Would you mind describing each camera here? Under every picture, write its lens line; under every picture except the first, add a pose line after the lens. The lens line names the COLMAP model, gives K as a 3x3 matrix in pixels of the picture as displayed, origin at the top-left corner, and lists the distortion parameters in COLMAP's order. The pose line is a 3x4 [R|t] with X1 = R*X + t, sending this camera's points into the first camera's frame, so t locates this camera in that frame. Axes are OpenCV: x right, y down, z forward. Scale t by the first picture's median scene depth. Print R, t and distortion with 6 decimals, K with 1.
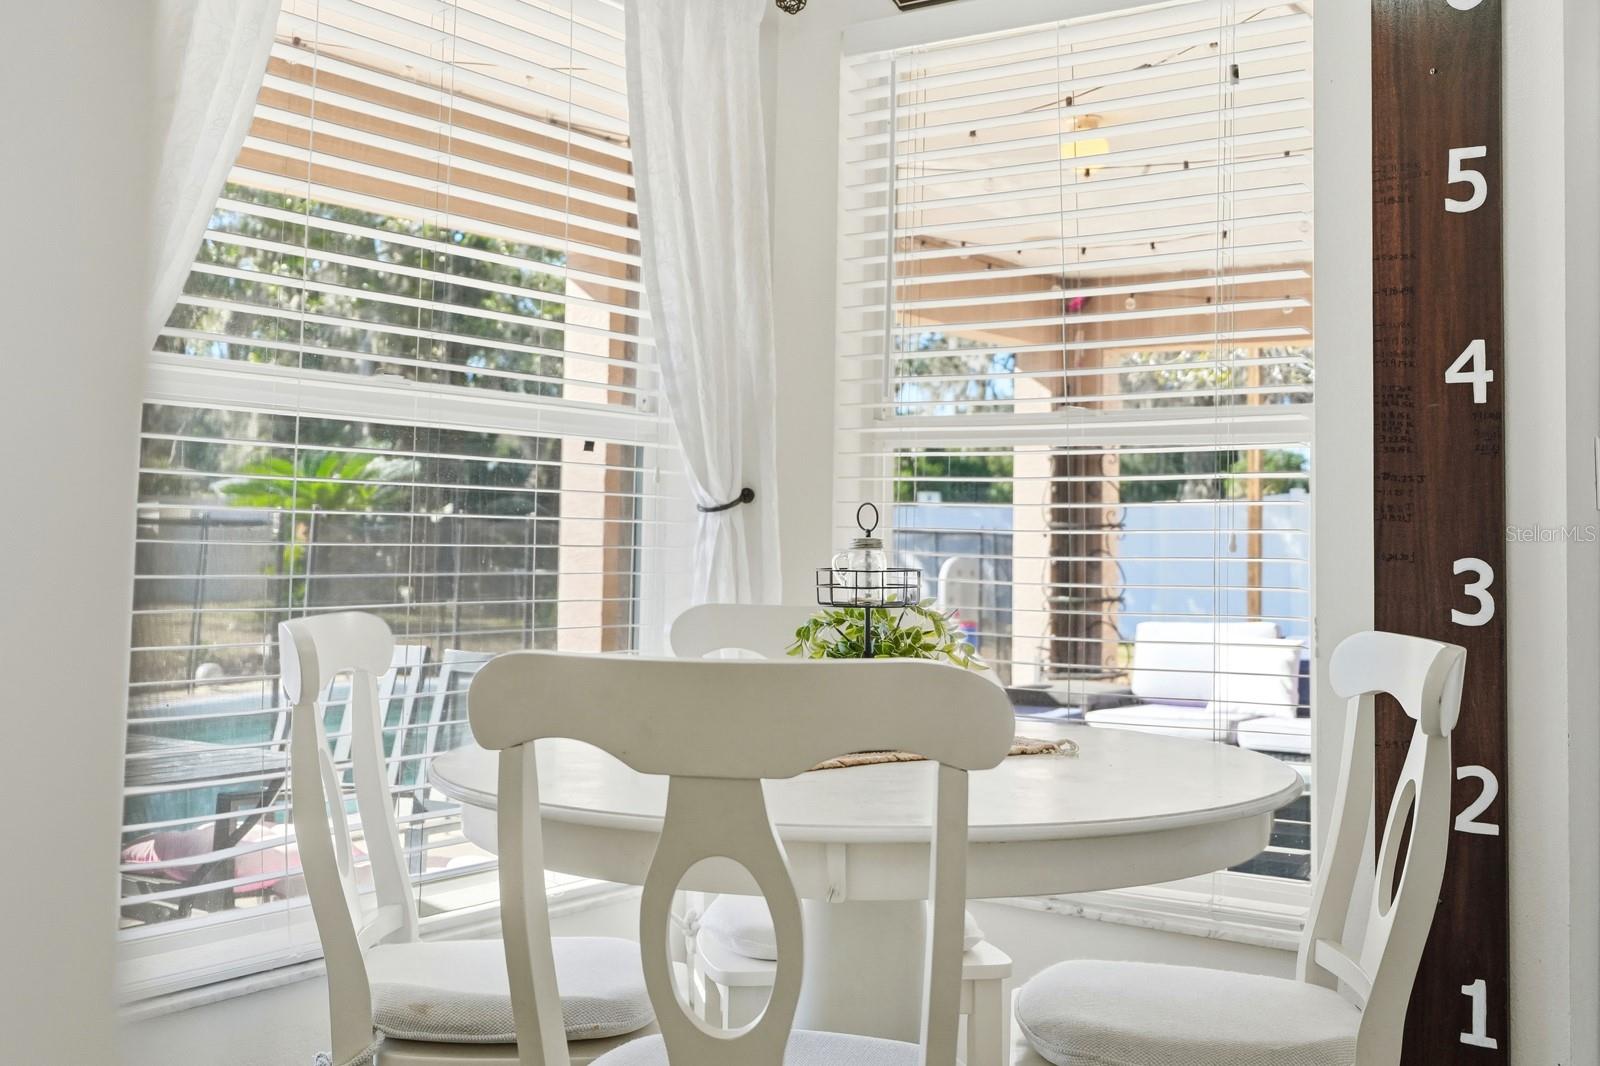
lens RADIAL K [[1650.7, 0, 799.9], [0, 1650.7, 536.6], [0, 0, 1]] dist [0.002603, 0.000000]
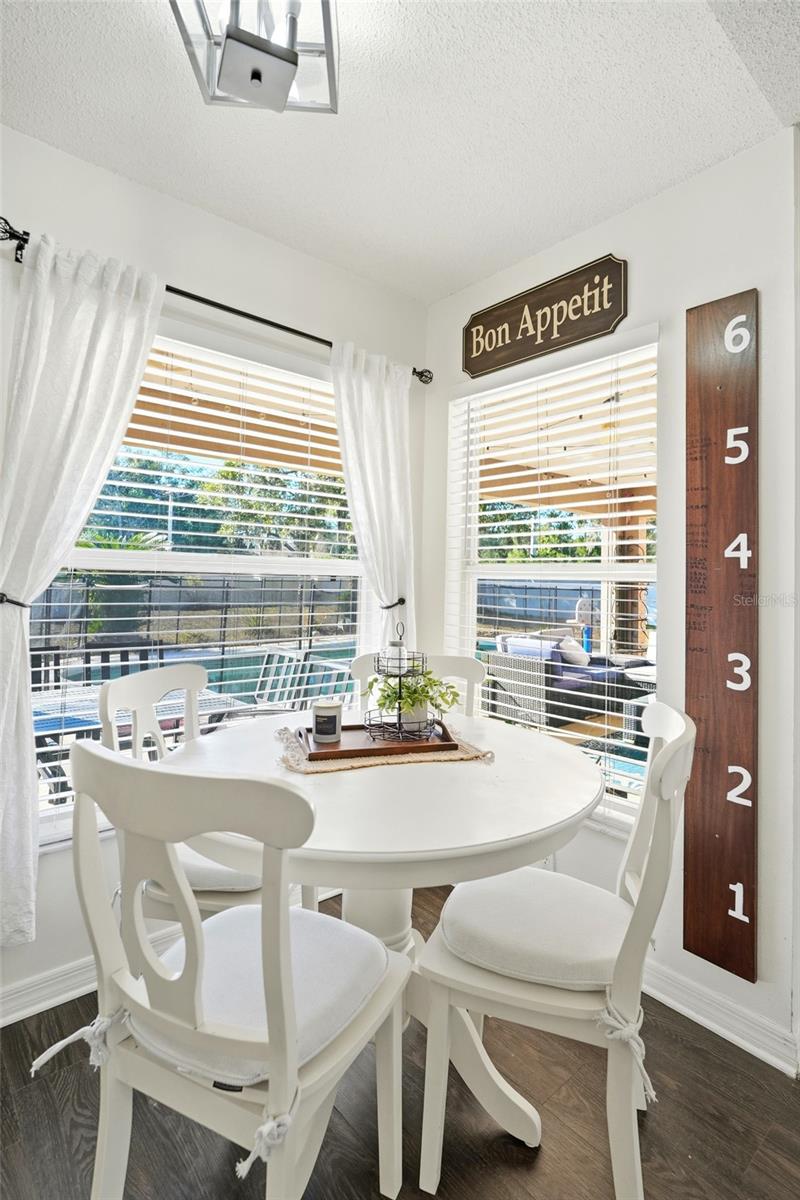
lens RADIAL K [[600.1, 0, 400.2], [0, 600.1, 590.7], [0, 0, 1]] dist [-0.004572, 0.000247]
pose [[0.973458, 0.006129, -0.228785, 0.192059], [-0.003229, 0.999910, 0.013047, -0.063059], [0.228844, -0.011962, 0.973390, 0.266772]]
